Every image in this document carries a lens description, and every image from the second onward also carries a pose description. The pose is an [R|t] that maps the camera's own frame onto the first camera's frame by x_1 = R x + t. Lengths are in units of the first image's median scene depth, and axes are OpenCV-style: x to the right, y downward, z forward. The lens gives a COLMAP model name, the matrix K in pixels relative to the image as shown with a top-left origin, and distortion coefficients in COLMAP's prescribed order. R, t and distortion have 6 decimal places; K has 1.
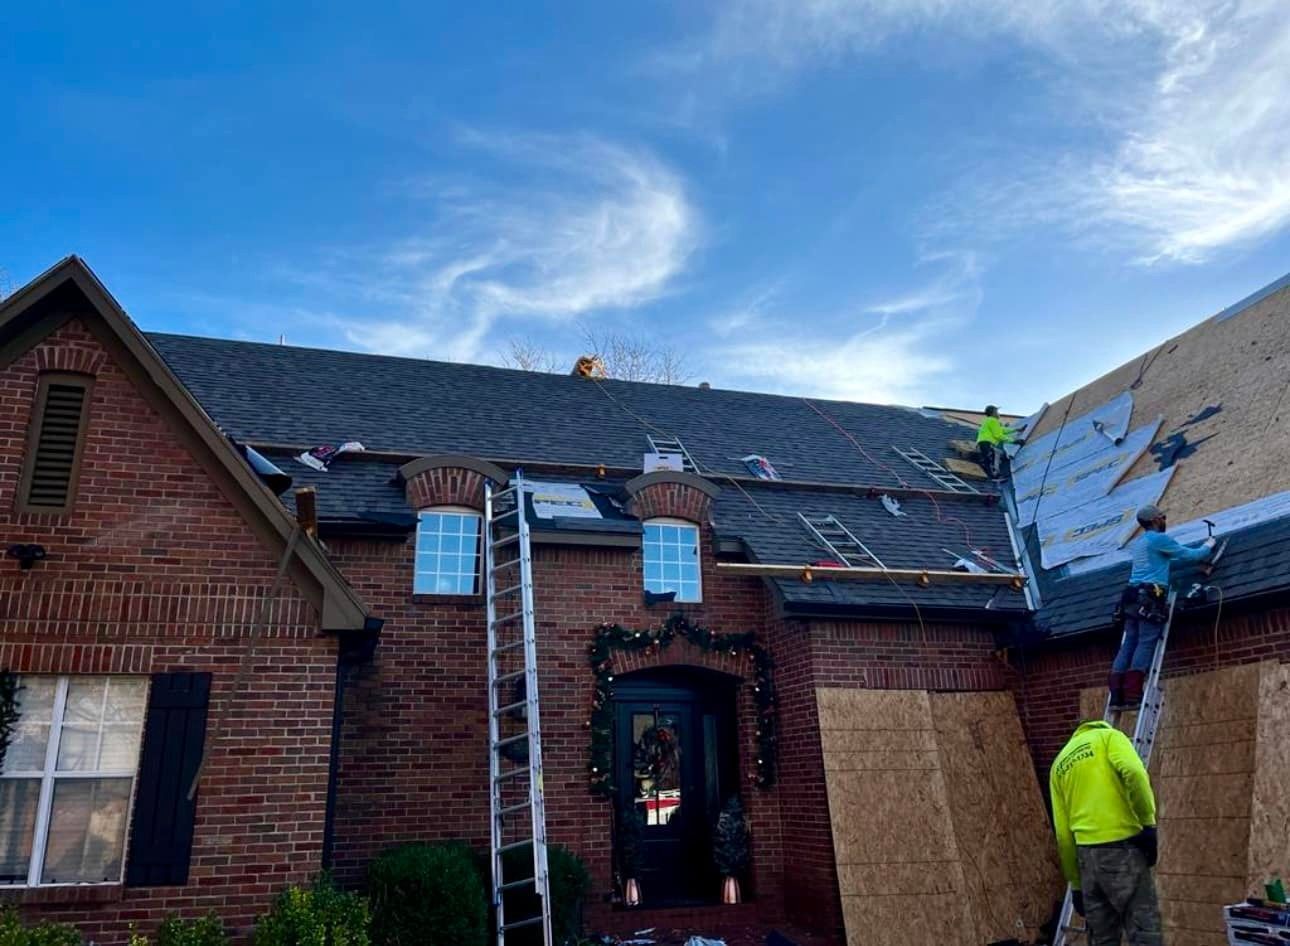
lens RADIAL K [[978.9, 0, 617.8], [0, 978.9, 474.2], [0, 0, 1]] dist [0.100168, -0.157478]
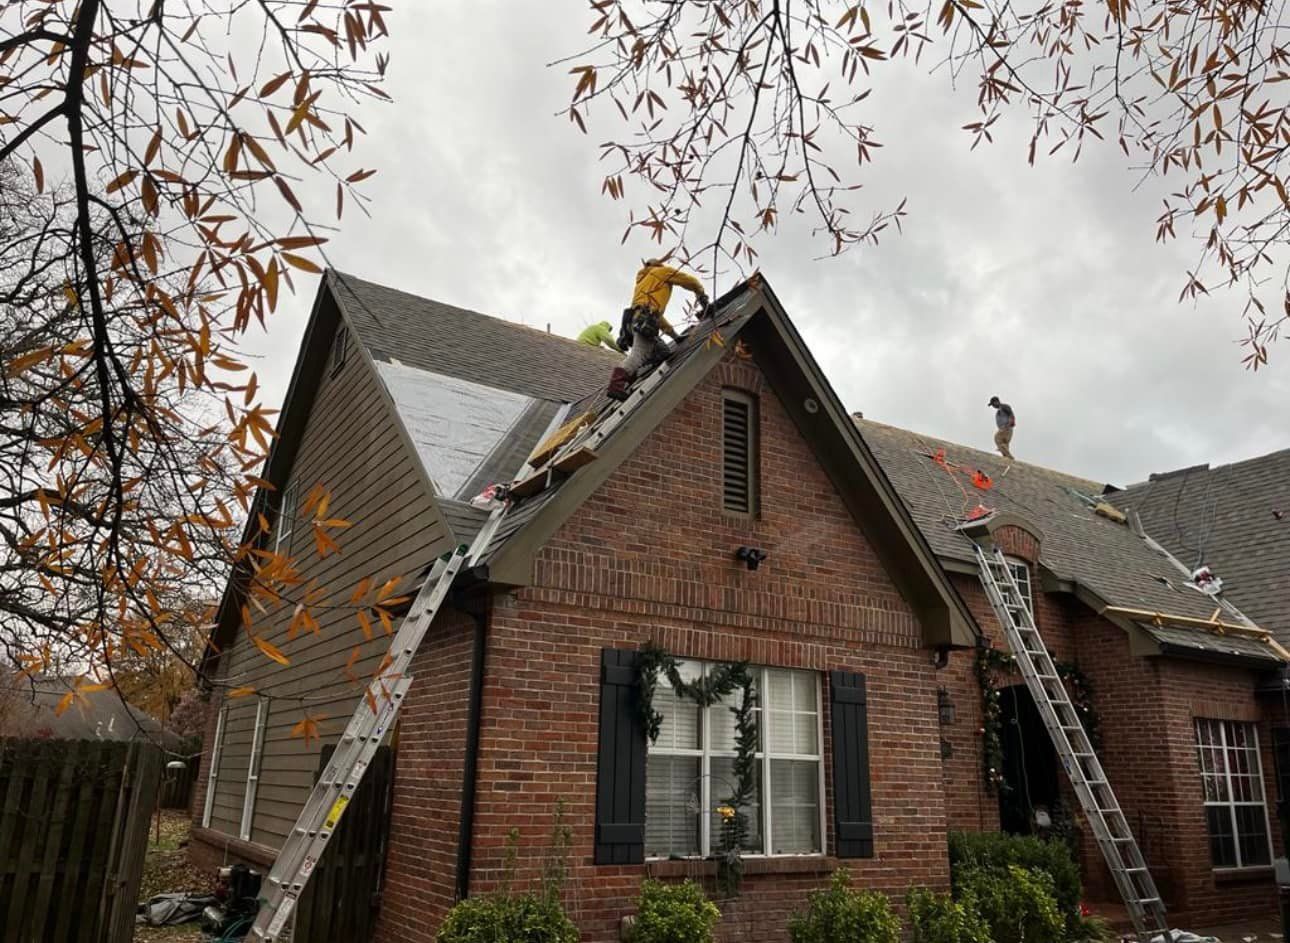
lens RADIAL K [[978.9, 0, 617.8], [0, 978.9, 472.7], [0, 0, 1]] dist [0.100168, -0.157478]
pose [[0.966591, 0.122741, 0.225025, -0.946922], [-0.127991, 0.991736, 0.008832, -0.003907], [-0.222081, -0.037338, 0.974313, -0.040401]]
